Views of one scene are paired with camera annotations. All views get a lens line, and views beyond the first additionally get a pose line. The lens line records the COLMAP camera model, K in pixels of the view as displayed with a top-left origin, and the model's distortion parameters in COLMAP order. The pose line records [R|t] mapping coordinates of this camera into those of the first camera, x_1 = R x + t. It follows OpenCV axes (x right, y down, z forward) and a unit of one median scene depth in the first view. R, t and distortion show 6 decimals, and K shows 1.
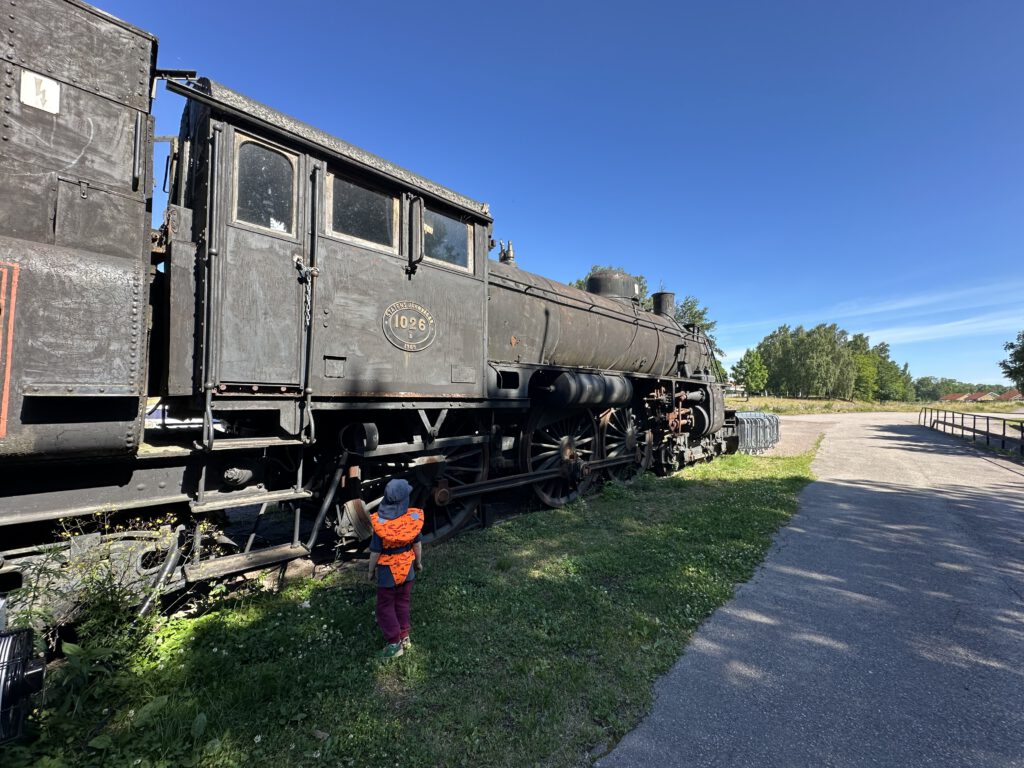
lens RADIAL K [[411.8, 0, 511.6], [0, 411.8, 382.7], [0, 0, 1]] dist [-0.000153, -0.000135]
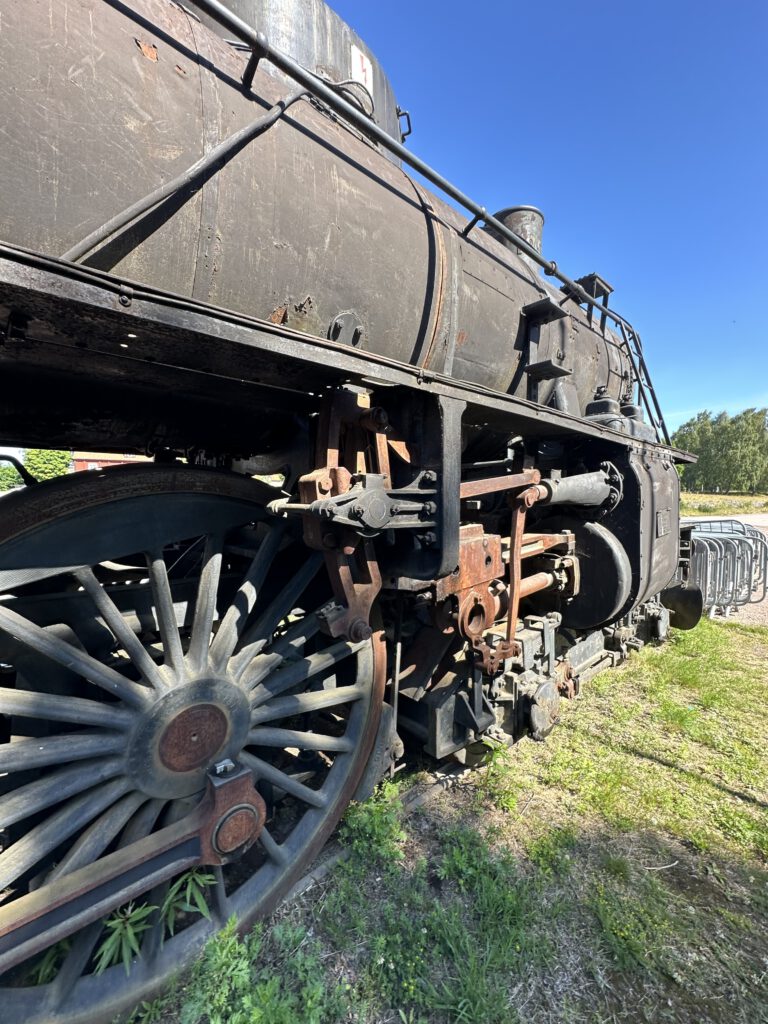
lens RADIAL K [[411.8, 0, 385.7], [0, 411.8, 510.5], [0, 0, 1]] dist [-0.000153, -0.000135]
pose [[0.998299, 0.000128, -0.058295, 0.315668], [0.004385, 0.997000, 0.077279, 0.024240], [0.058130, -0.077403, 0.995304, 0.688839]]
